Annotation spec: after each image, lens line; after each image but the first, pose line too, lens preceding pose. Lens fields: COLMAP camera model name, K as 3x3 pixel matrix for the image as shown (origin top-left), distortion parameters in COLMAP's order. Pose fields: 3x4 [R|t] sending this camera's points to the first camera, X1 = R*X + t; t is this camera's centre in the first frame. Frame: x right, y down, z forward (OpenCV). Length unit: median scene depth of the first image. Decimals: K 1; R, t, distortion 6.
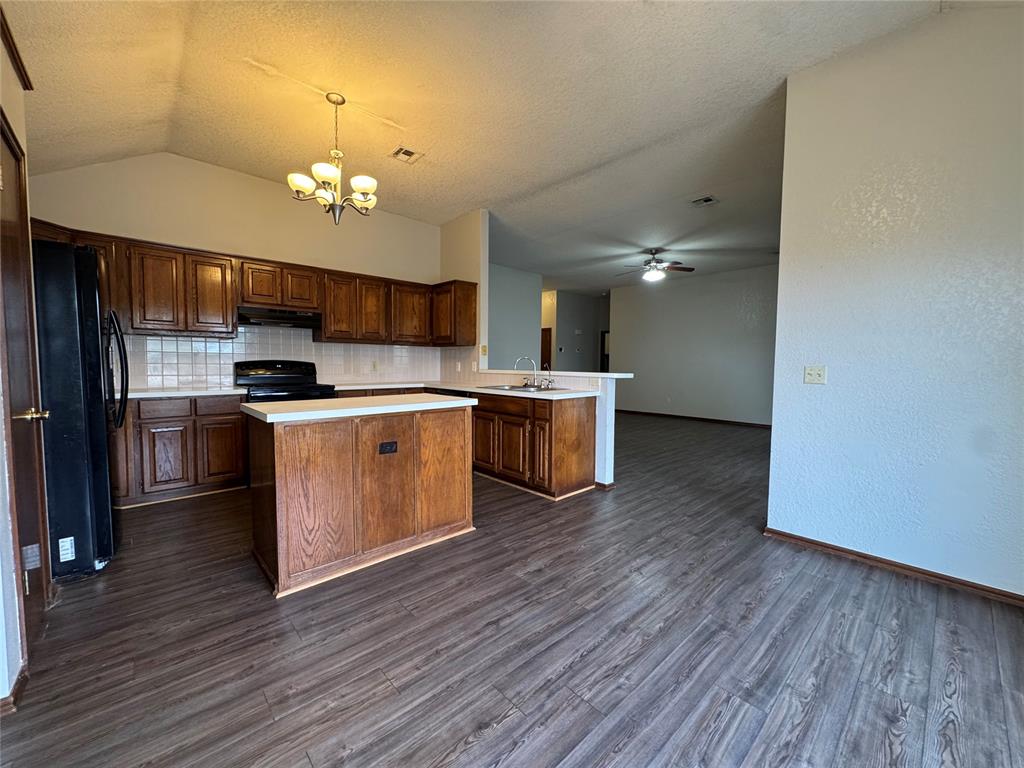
lens RADIAL K [[408.8, 0, 512.0], [0, 408.8, 381.8], [0, 0, 1]] dist [-0.003624, 0.000750]
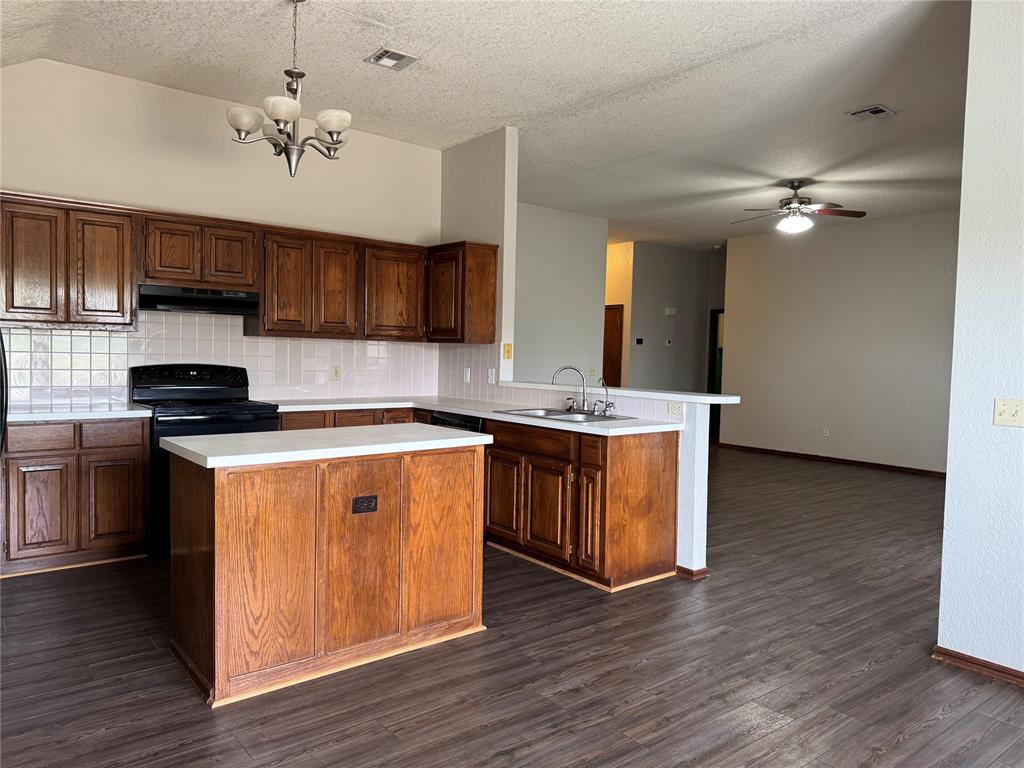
lens RADIAL K [[722.9, 0, 515.0], [0, 722.9, 379.3], [0, 0, 1]] dist [0.052765, -0.051125]
pose [[0.997795, 0.018795, -0.063647, 0.024393], [-0.019296, 0.999787, -0.007277, -0.038848], [0.063497, 0.008489, 0.997946, -0.180225]]
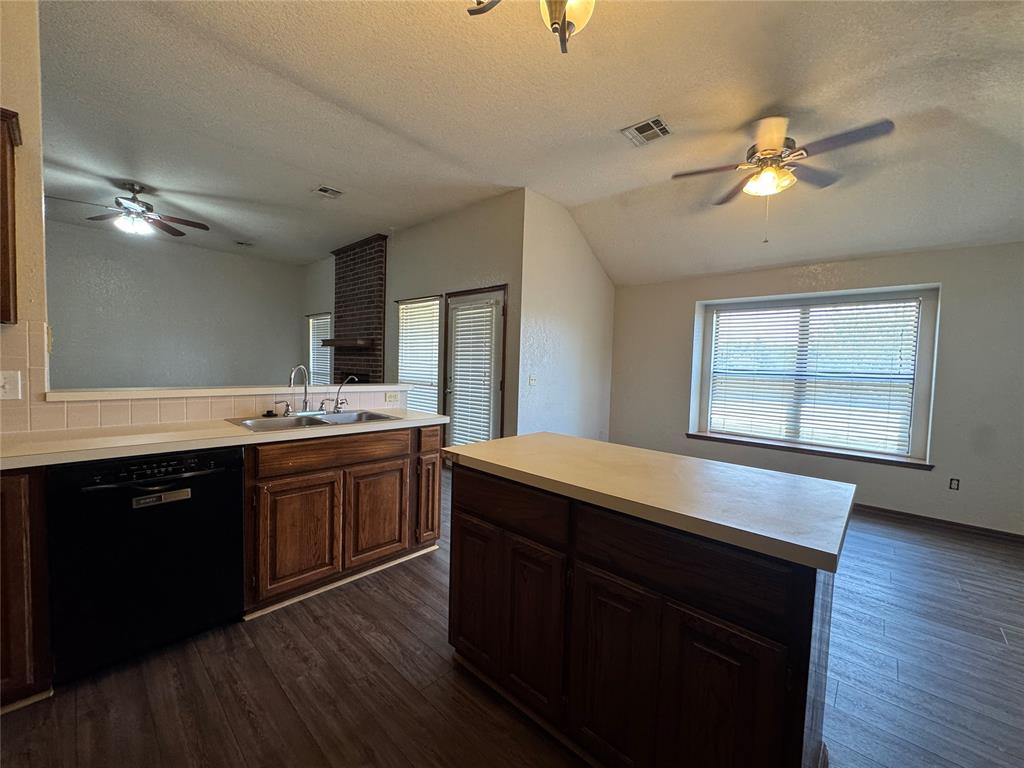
lens RADIAL K [[408.8, 0, 512.7], [0, 408.8, 381.0], [0, 0, 1]] dist [-0.003624, 0.000750]
pose [[-0.087501, -0.051268, 0.994844, -0.749243], [0.017225, 0.998448, 0.052968, -0.083393], [-0.996016, 0.021771, -0.086482, 0.996972]]
